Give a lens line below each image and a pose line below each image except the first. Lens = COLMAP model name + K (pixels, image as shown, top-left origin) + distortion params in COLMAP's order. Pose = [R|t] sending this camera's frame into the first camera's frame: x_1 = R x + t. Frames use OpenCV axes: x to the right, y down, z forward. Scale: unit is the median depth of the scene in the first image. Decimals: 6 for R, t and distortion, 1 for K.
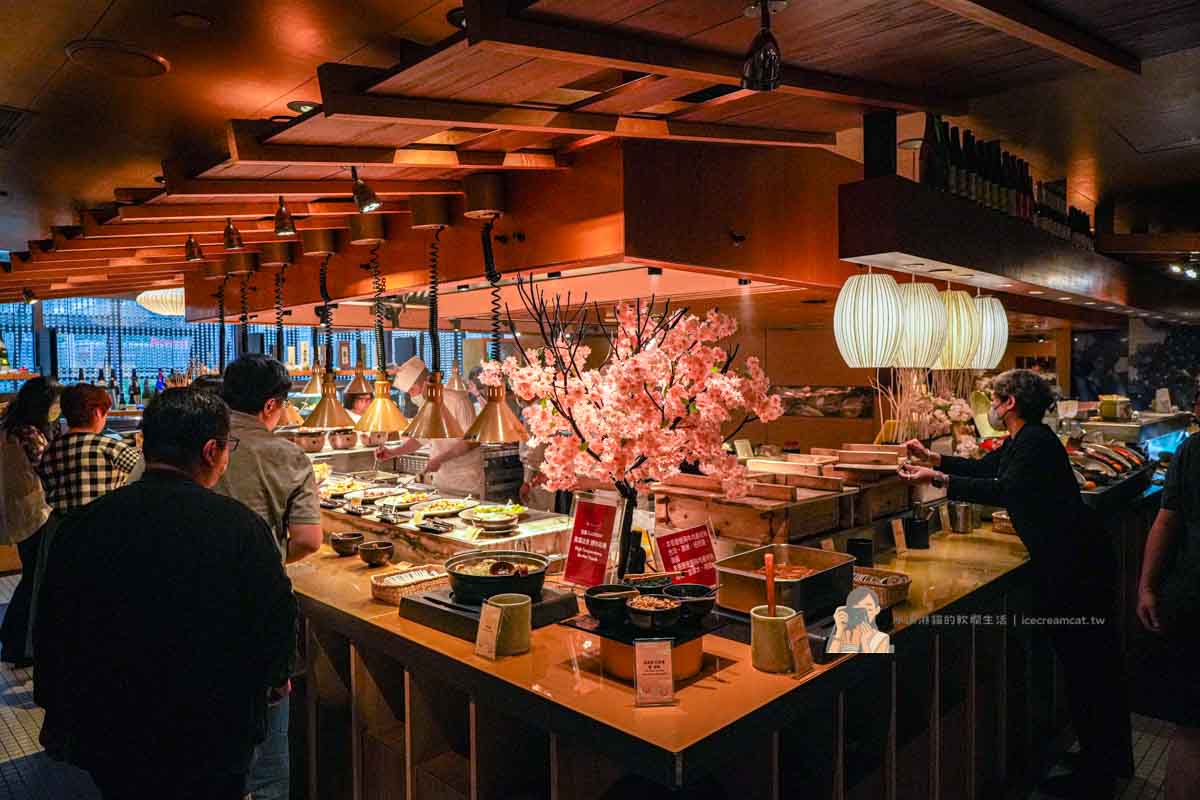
lens RADIAL K [[797.2, 0, 601.8], [0, 797.2, 396.4], [0, 0, 1]] dist [-0.001163, -0.003188]
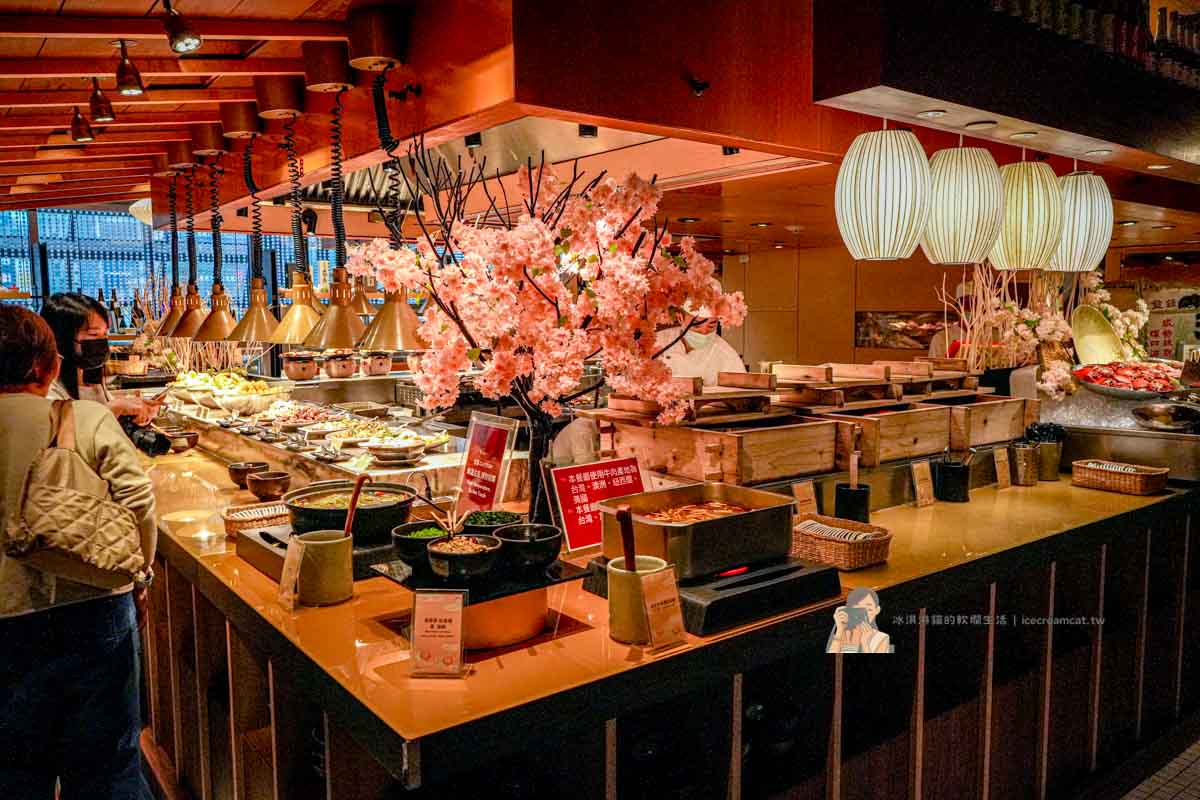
lens RADIAL K [[900.8, 0, 599.0], [0, 900.8, 400.8], [0, 0, 1]] dist [0.001418, 0.000204]
pose [[0.990935, 0.015799, -0.133408, 0.199469], [-0.006290, 0.997428, 0.071397, 0.040993], [0.134193, -0.069911, 0.988486, 0.122316]]
